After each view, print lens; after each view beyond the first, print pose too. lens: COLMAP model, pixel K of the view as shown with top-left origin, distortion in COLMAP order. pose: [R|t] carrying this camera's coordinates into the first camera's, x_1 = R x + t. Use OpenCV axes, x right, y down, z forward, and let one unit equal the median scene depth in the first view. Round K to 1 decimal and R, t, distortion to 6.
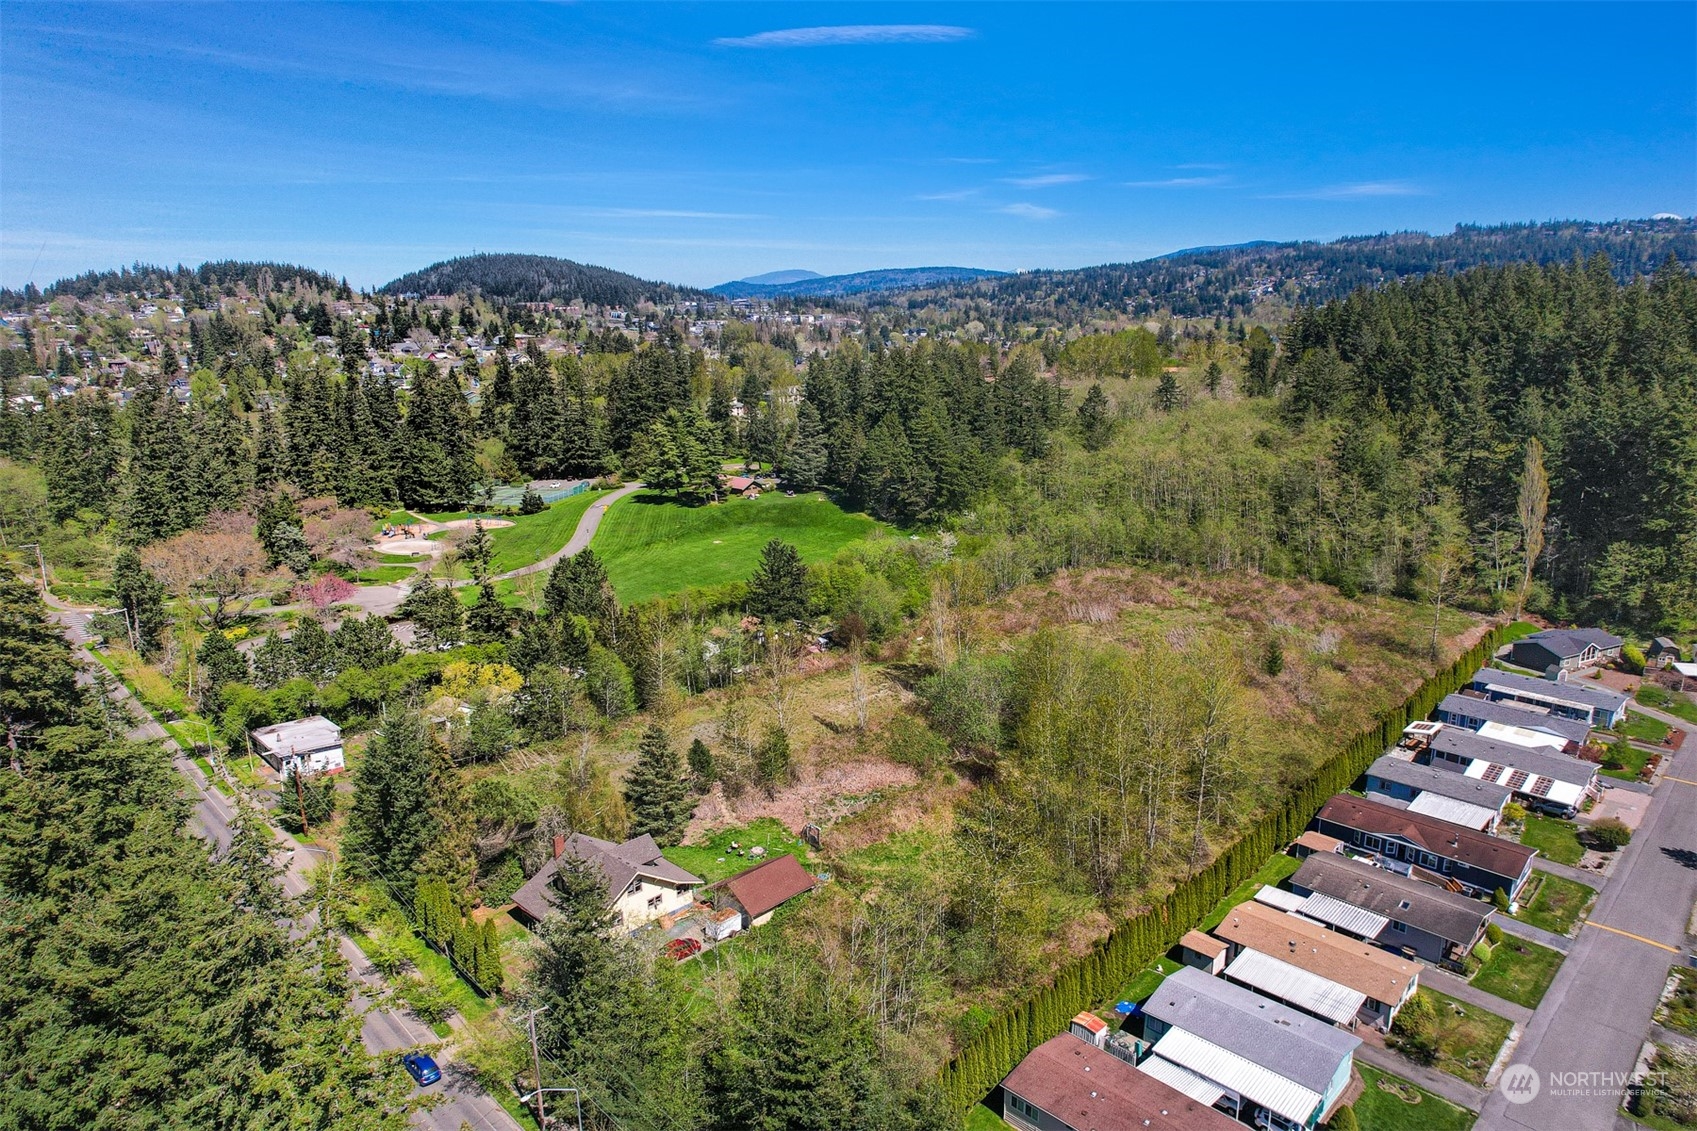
lens RADIAL K [[1084.3, 0, 847.2], [0, 1084.3, 562.0], [0, 0, 1]] dist [-0.075010, 0.067433]
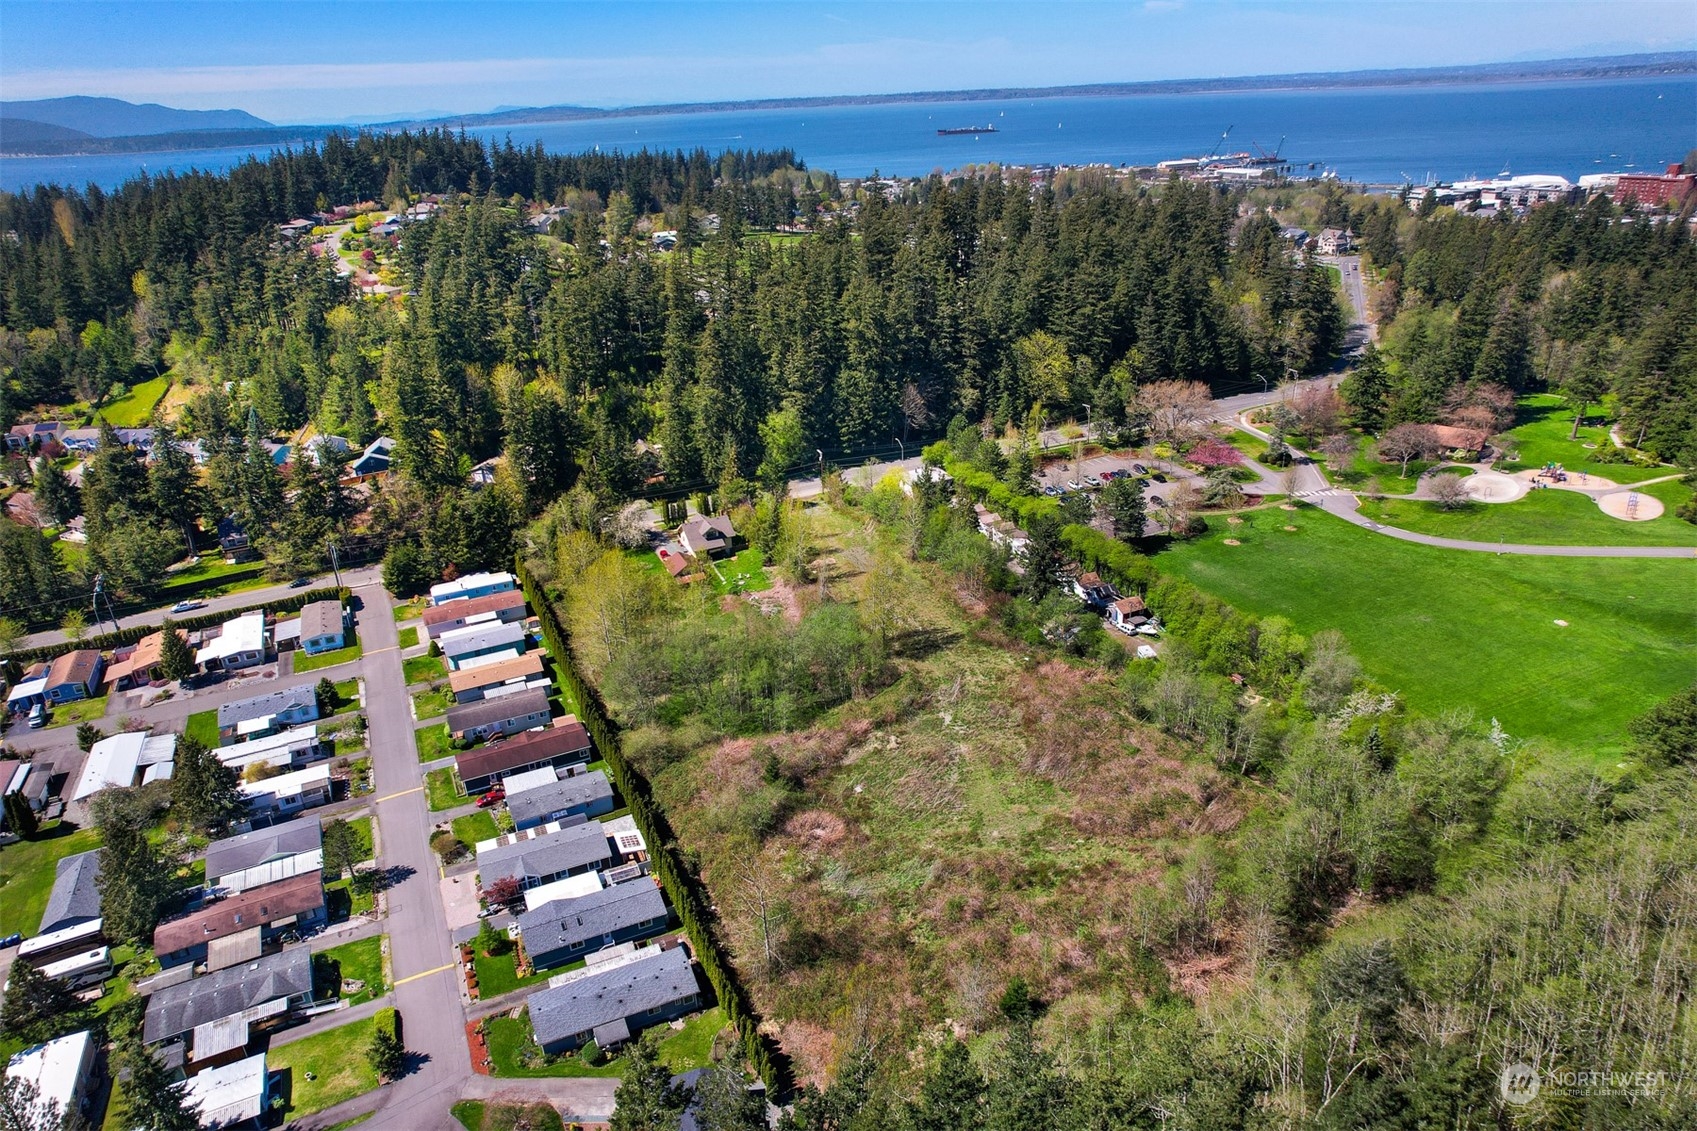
lens RADIAL K [[1084.3, 0, 845.8], [0, 1084.3, 568.8], [0, 0, 1]] dist [-0.075010, 0.067433]
pose [[-0.351919, 0.408041, -0.842410, 0.575620], [-0.167241, 0.858090, 0.485502, -0.283869], [0.920969, 0.311743, -0.233737, 0.630784]]
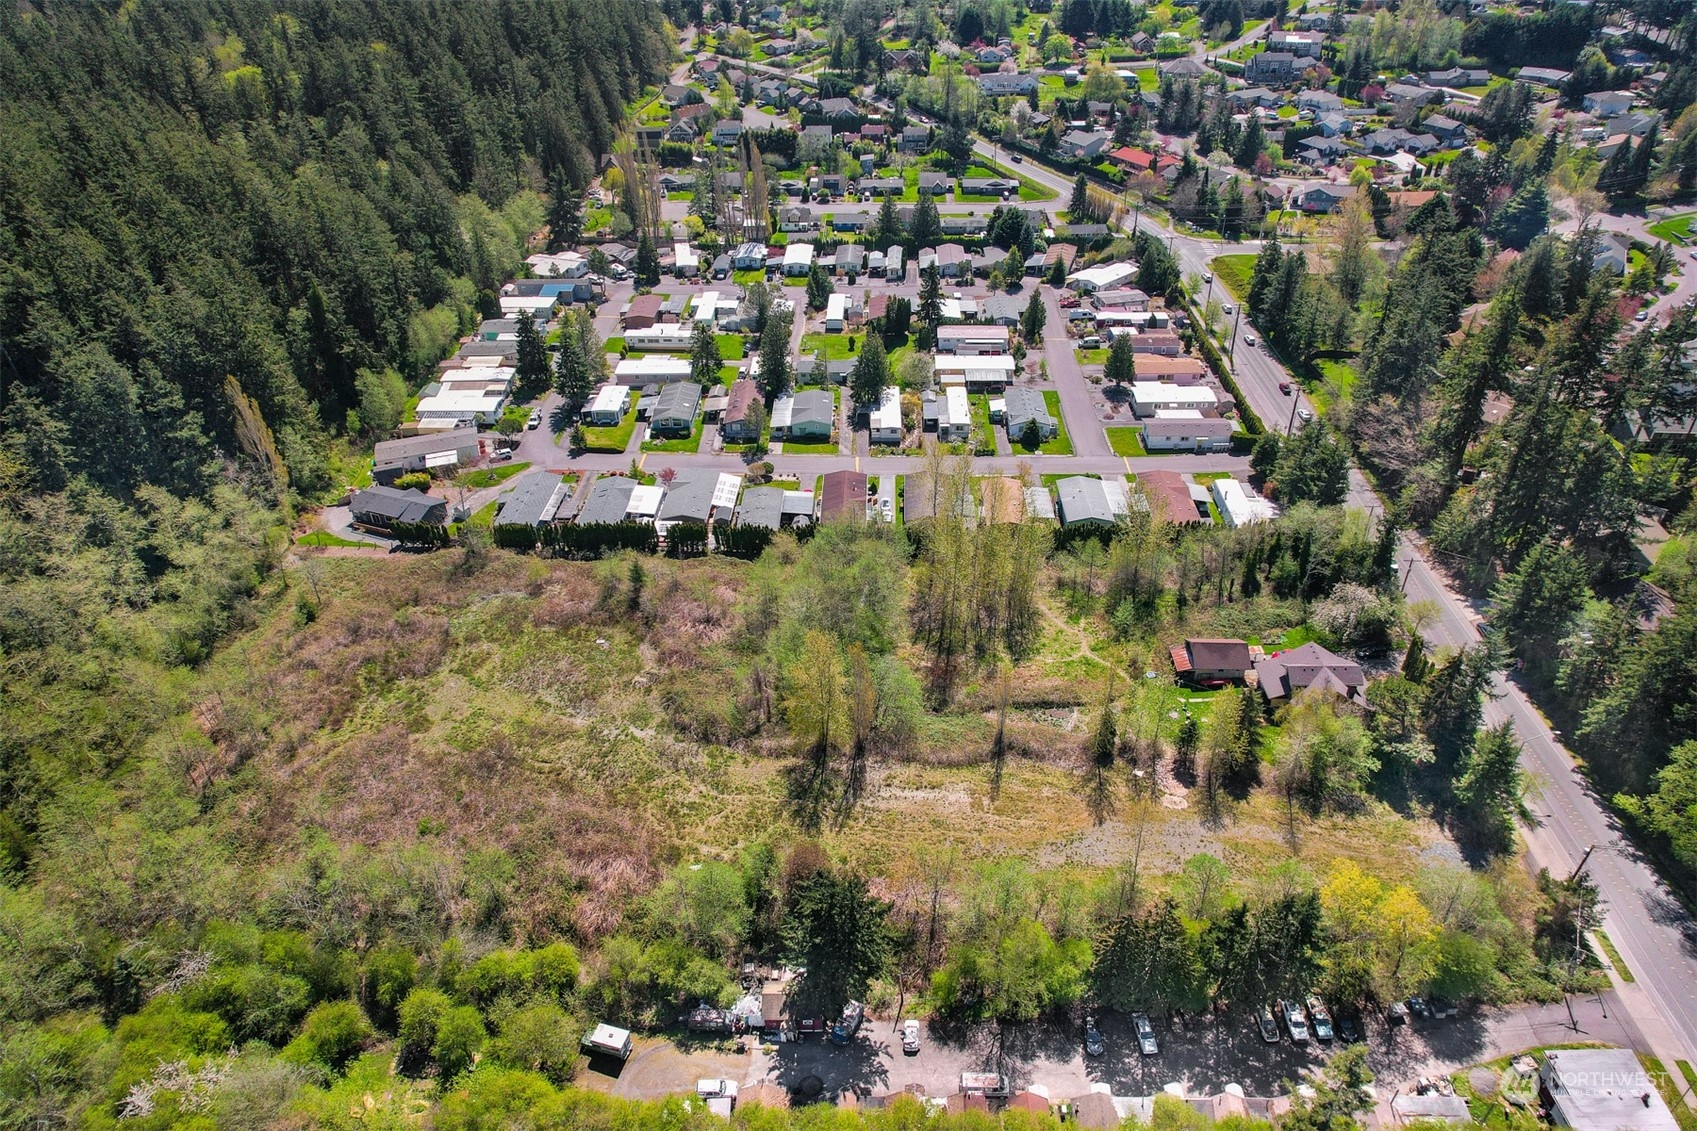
lens RADIAL K [[1084.3, 0, 844.3], [0, 1084.3, 565.3], [0, 0, 1]] dist [-0.075010, 0.067433]
pose [[-0.679255, -0.393382, 0.619567, -0.210622], [0.195120, 0.717026, 0.669180, -0.307866], [-0.707489, 0.575434, -0.410287, 0.661532]]
